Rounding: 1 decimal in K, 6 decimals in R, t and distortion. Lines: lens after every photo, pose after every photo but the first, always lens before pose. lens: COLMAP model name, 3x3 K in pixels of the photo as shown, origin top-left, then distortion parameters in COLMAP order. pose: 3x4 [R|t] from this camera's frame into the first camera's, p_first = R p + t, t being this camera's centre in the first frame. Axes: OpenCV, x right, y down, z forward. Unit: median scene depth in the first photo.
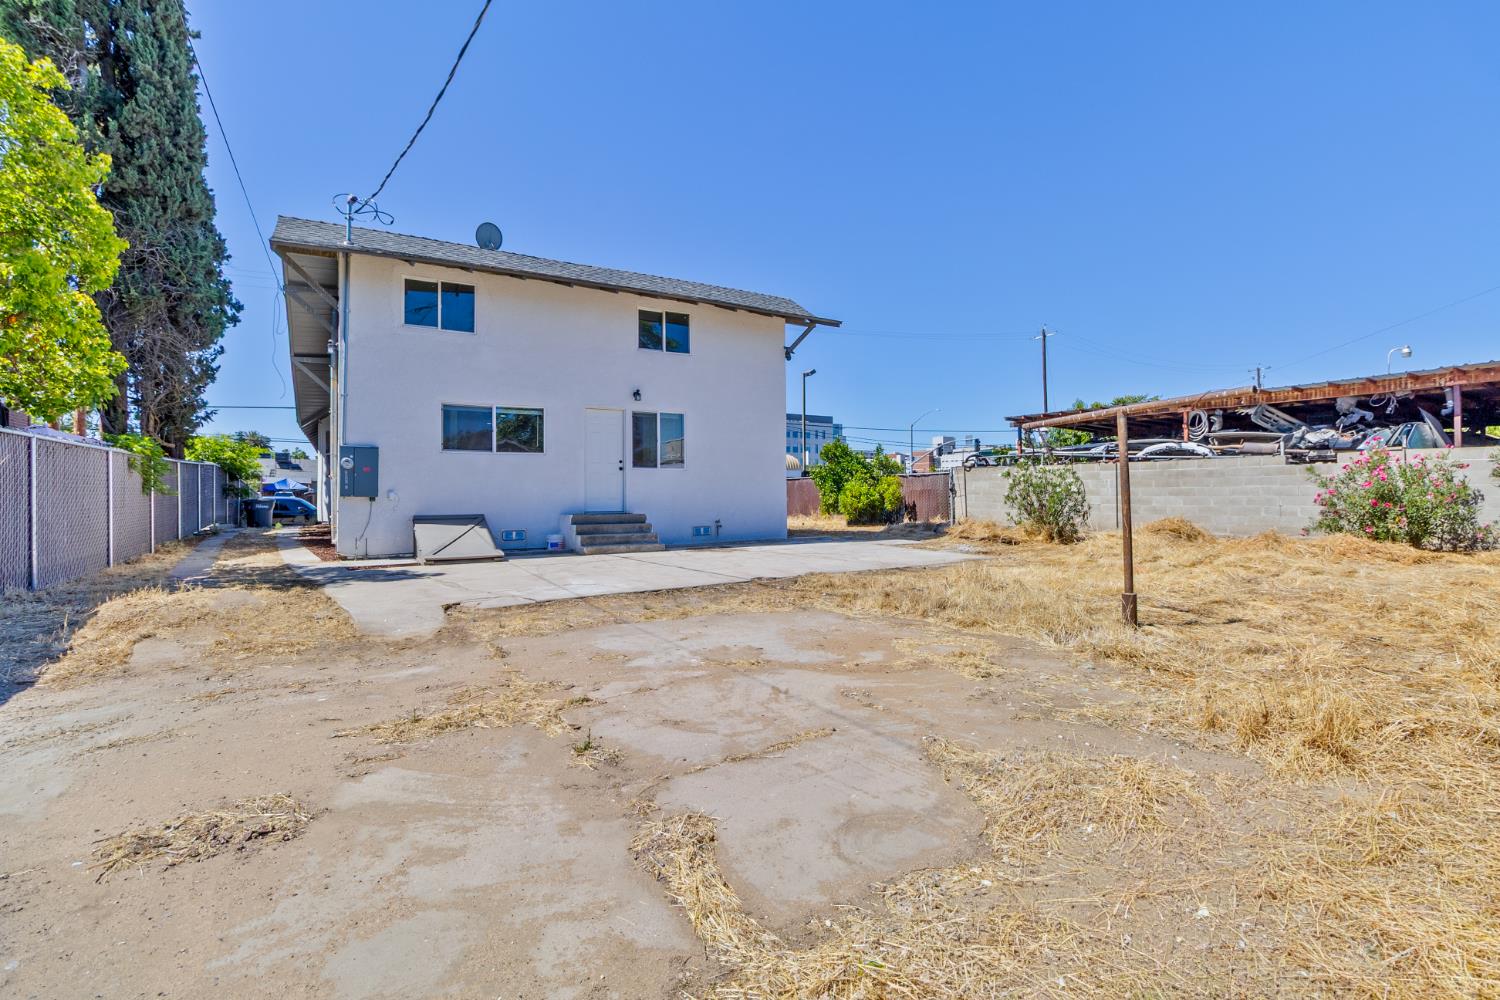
lens RADIAL K [[676.0, 0, 751.5], [0, 676.0, 489.8], [0, 0, 1]] dist [-0.000814, -0.000132]
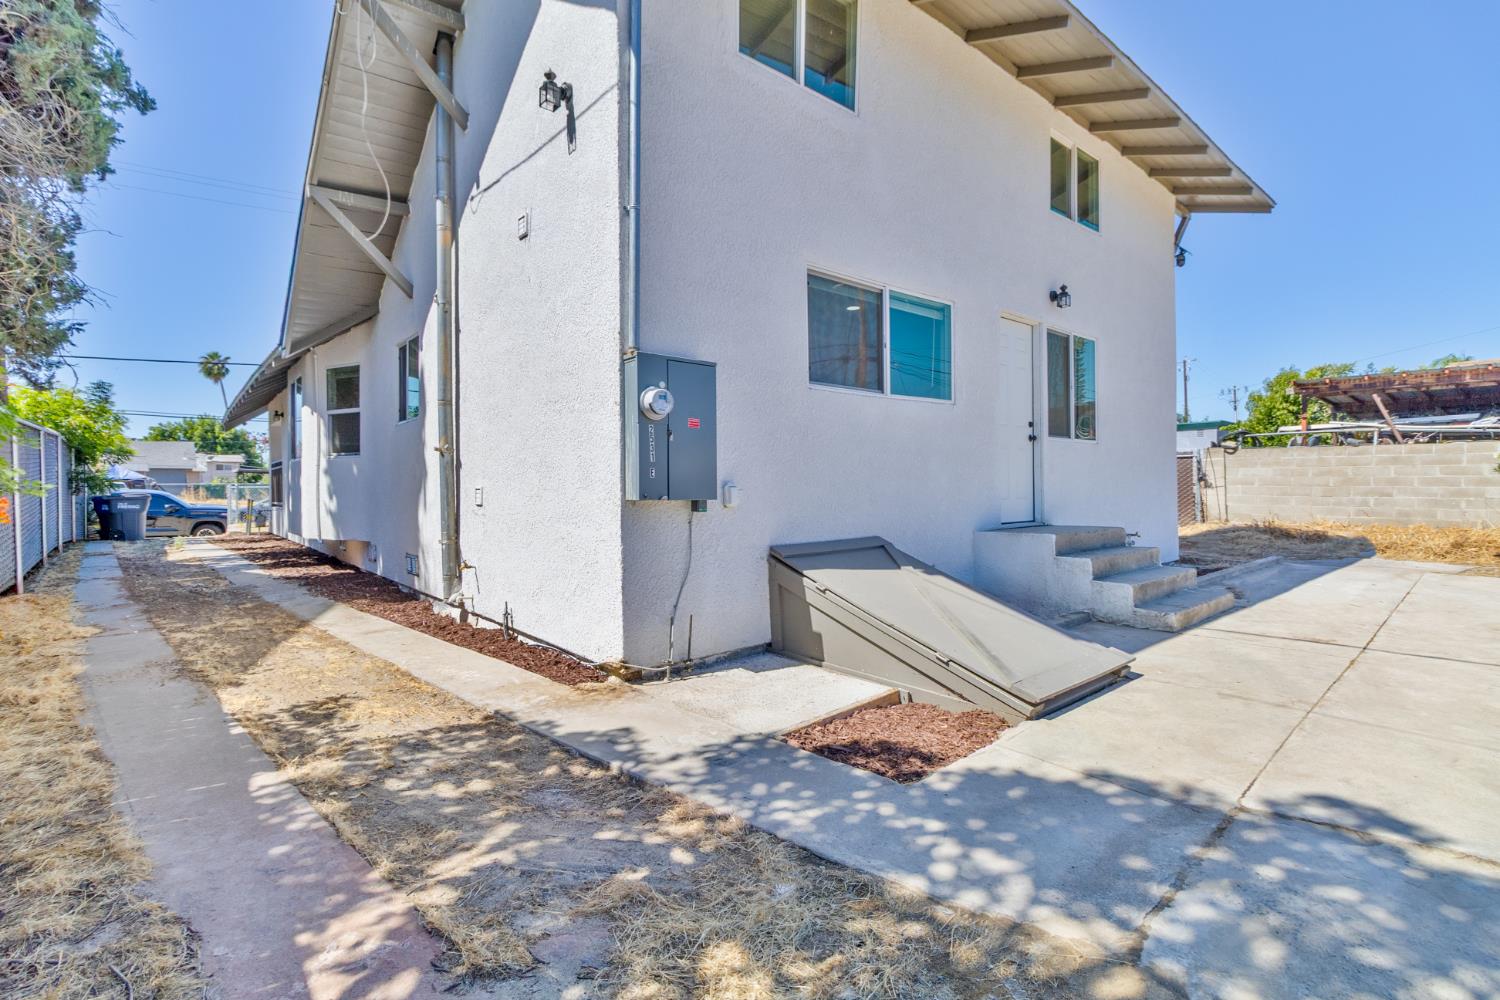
lens RADIAL K [[687.2, 0, 751.9], [0, 687.2, 486.6], [0, 0, 1]] dist [-0.000864, -0.000031]
pose [[0.985793, -0.003155, 0.167933, -0.472024], [0.001457, 0.999947, 0.010231, 0.000281], [-0.167956, -0.009841, 0.985745, 0.497840]]
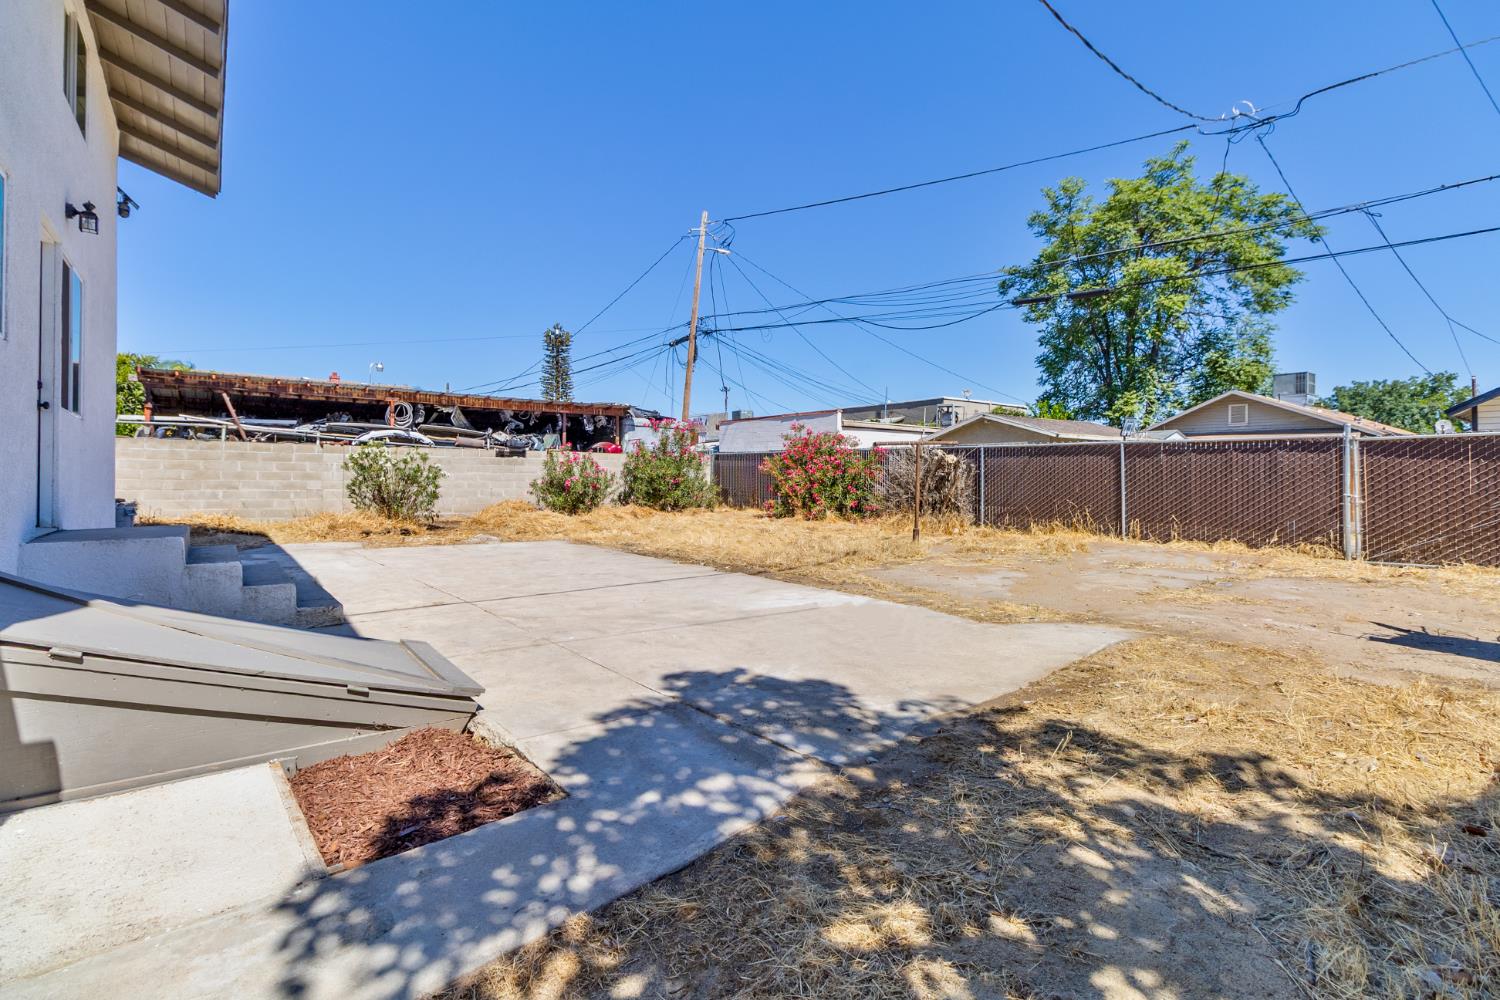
lens RADIAL K [[697.9, 0, 747.4], [0, 697.9, 471.6], [0, 0, 1]] dist [-0.000202, -0.000426]
pose [[-0.117541, 0.013158, 0.992981, -0.575795], [-0.012227, 0.999817, -0.014696, 0.004602], [-0.992993, -0.013869, -0.117358, 0.646983]]
